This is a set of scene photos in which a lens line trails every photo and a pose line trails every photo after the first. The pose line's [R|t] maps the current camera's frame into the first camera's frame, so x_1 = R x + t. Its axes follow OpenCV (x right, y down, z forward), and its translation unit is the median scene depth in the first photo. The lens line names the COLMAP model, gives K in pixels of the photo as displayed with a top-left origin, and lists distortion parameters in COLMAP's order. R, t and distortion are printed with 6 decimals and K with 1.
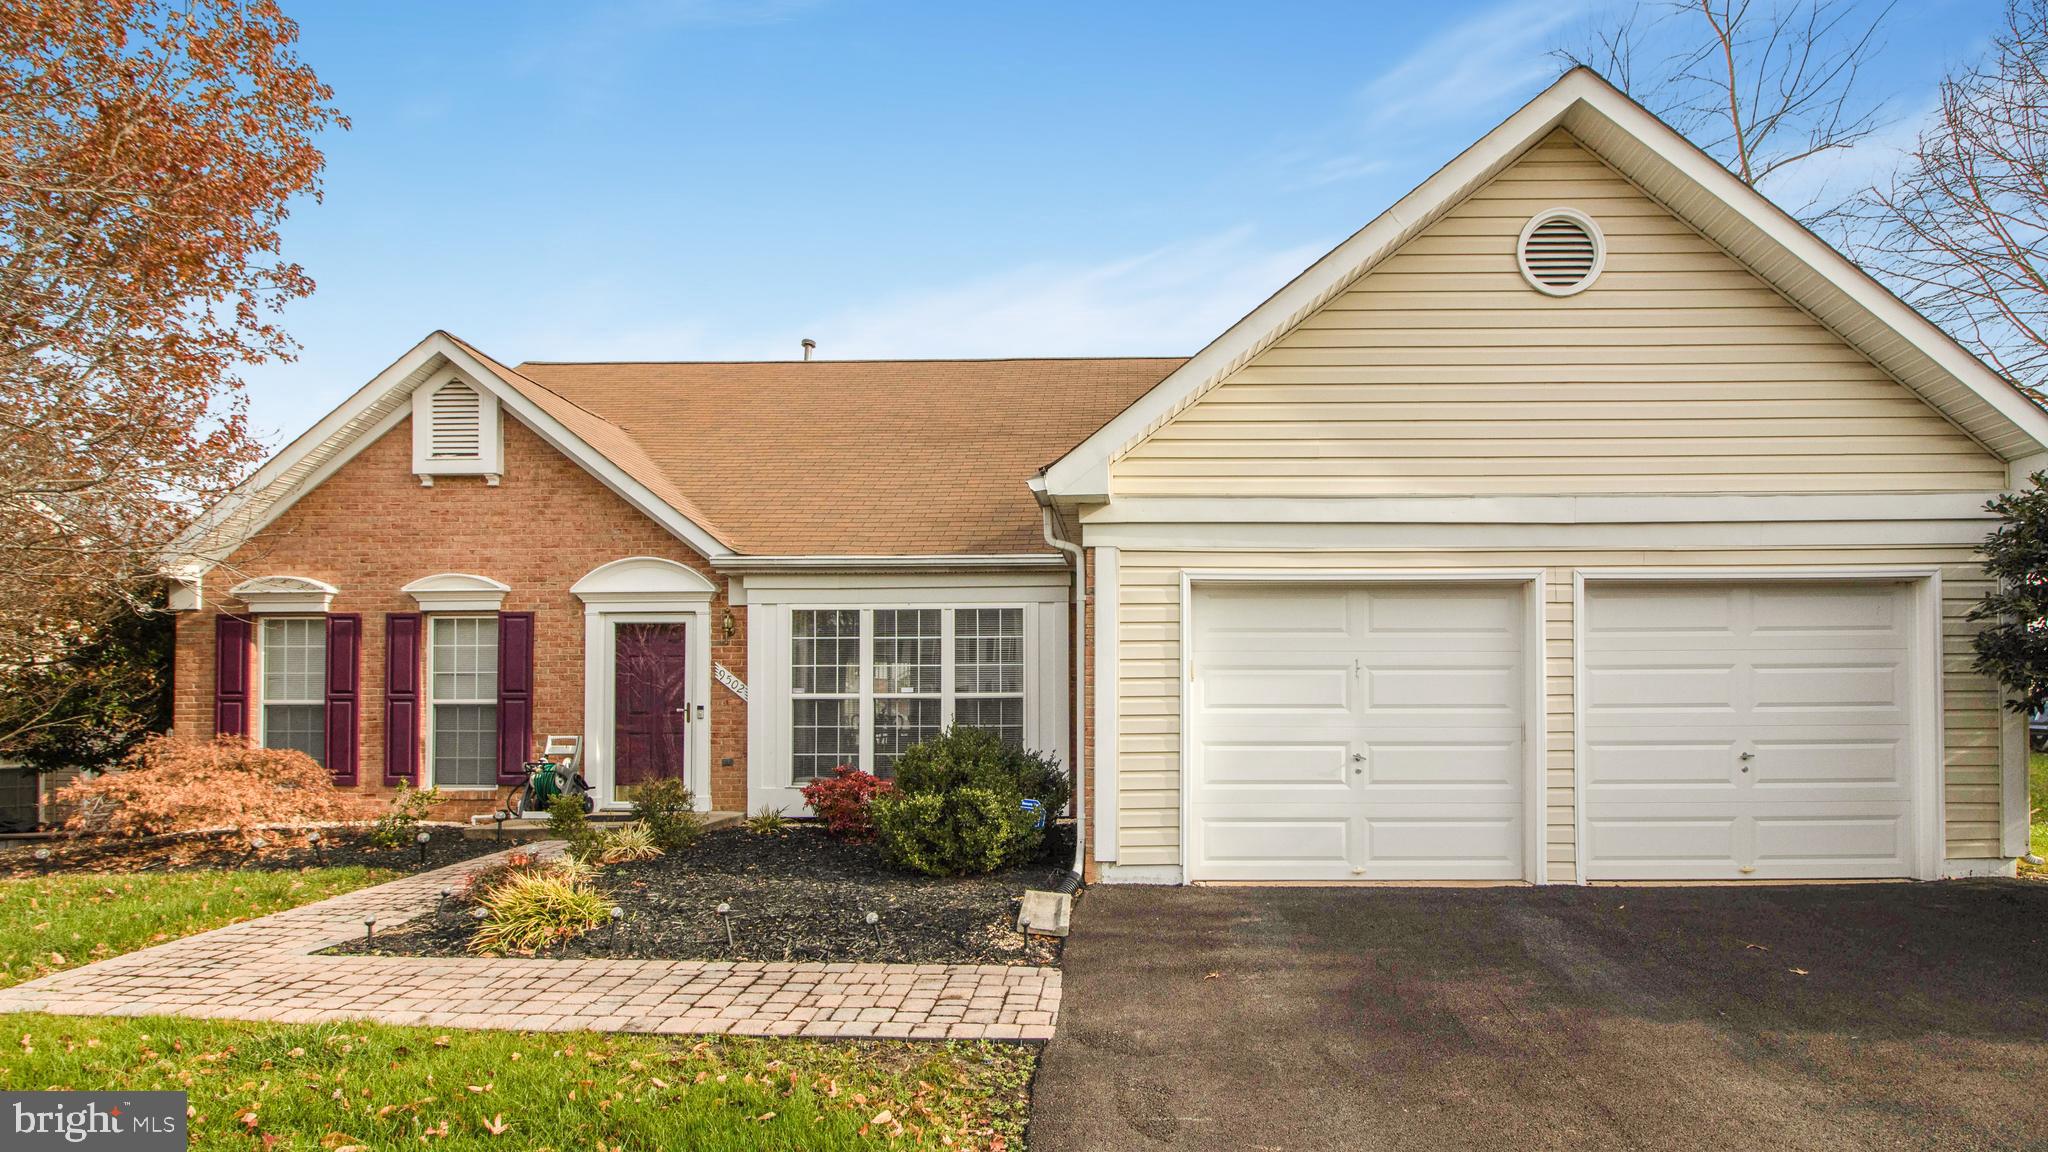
lens RADIAL K [[1025.6, 0, 1131.1], [0, 1025.6, 694.5], [0, 0, 1]] dist [-0.012661, -0.003872]
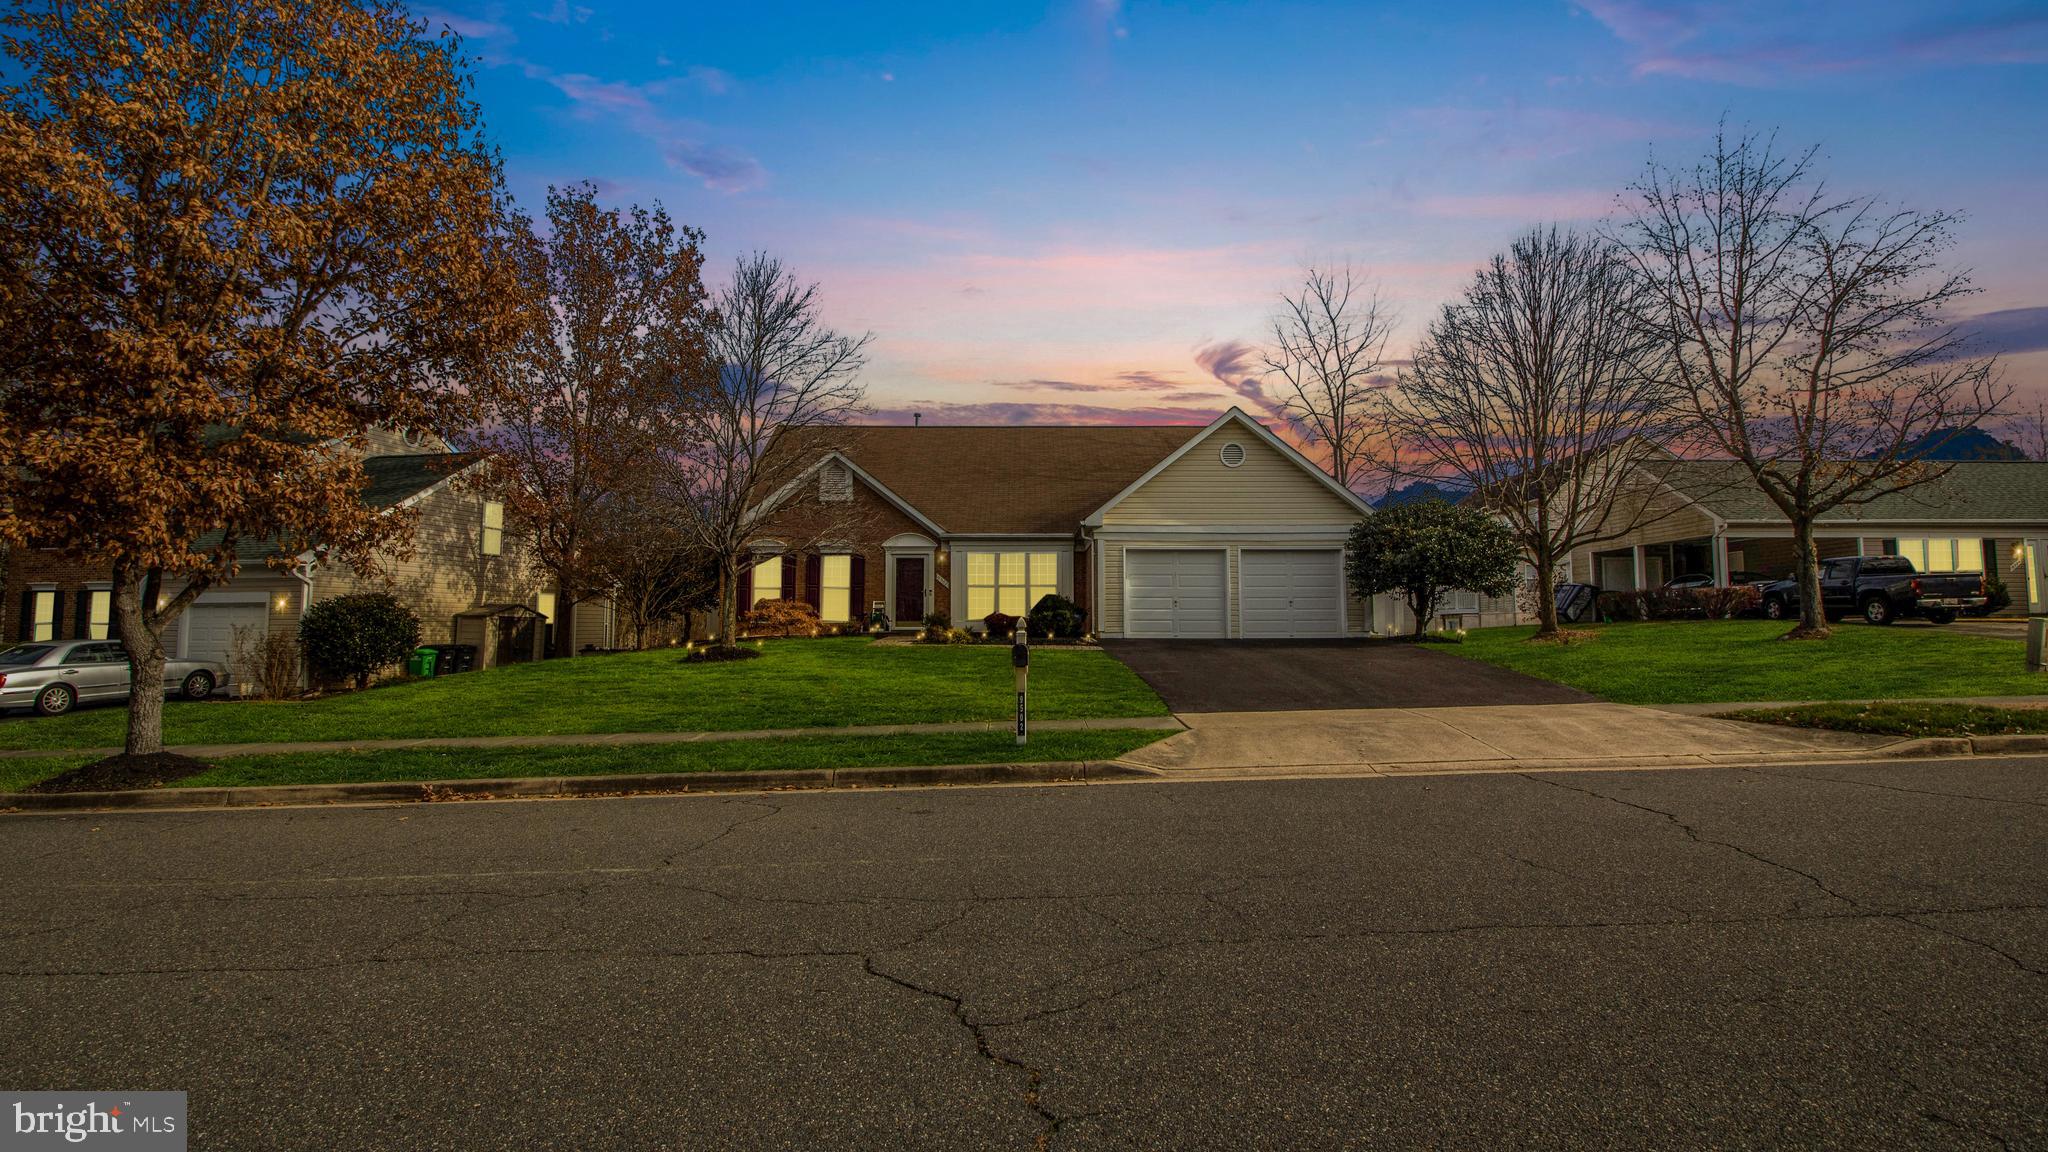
lens RADIAL K [[1018.3, 0, 993.8], [0, 1018.3, 539.0], [0, 0, 1]] dist [-0.014403, 0.000627]
pose [[0.999918, 0.002827, -0.012463, -0.330080], [-0.003705, 0.997468, -0.071026, 0.094832], [0.012230, 0.071066, 0.997397, -2.329809]]
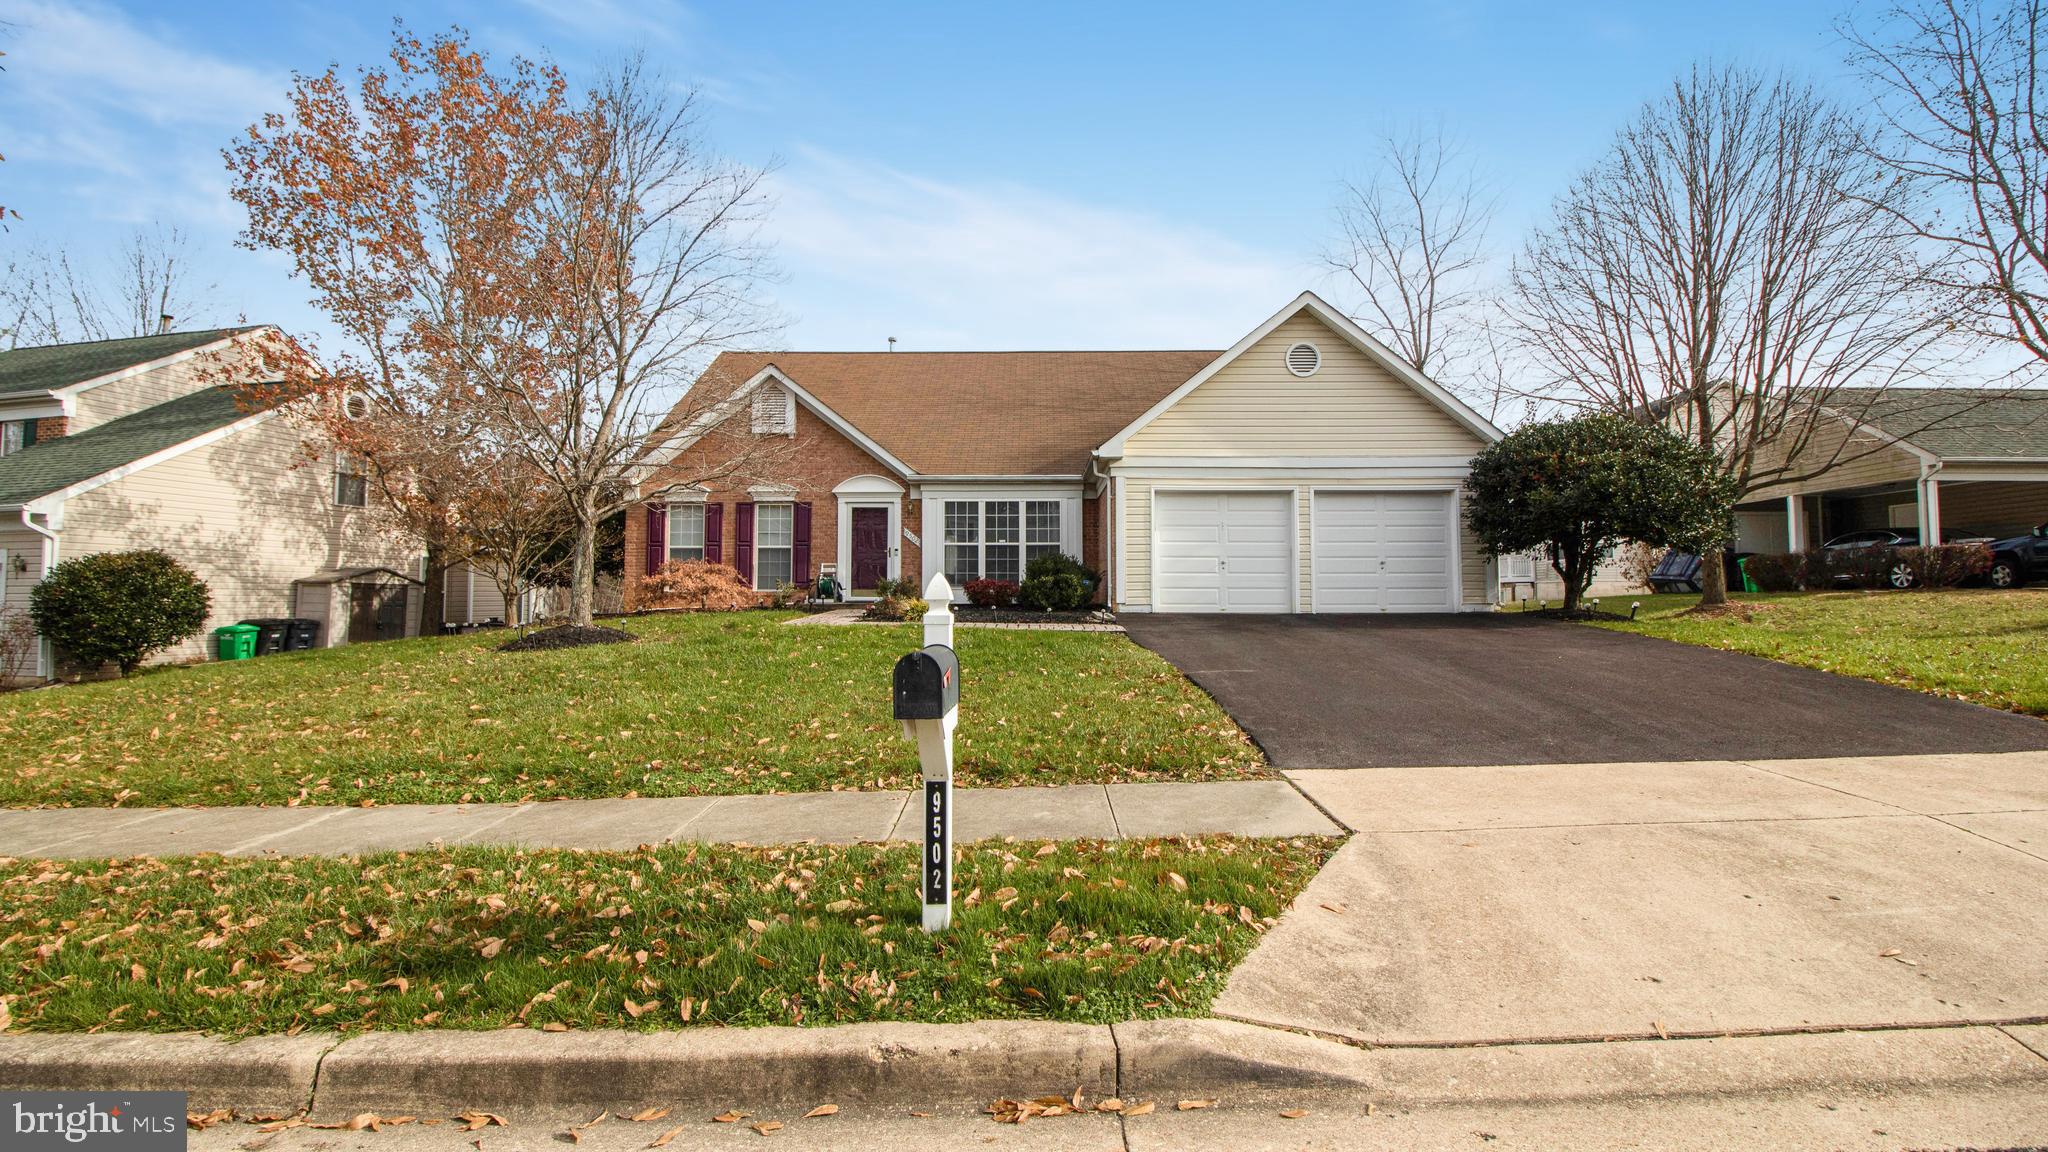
lens RADIAL K [[978.1, 0, 995.6], [0, 978.1, 549.2], [0, 0, 1]] dist [-0.010633, -0.000678]
pose [[0.999740, 0.003541, -0.022545, -0.265187], [-0.004288, 0.999440, -0.033179, 0.108494], [0.022415, 0.033267, 0.999195, -1.330276]]
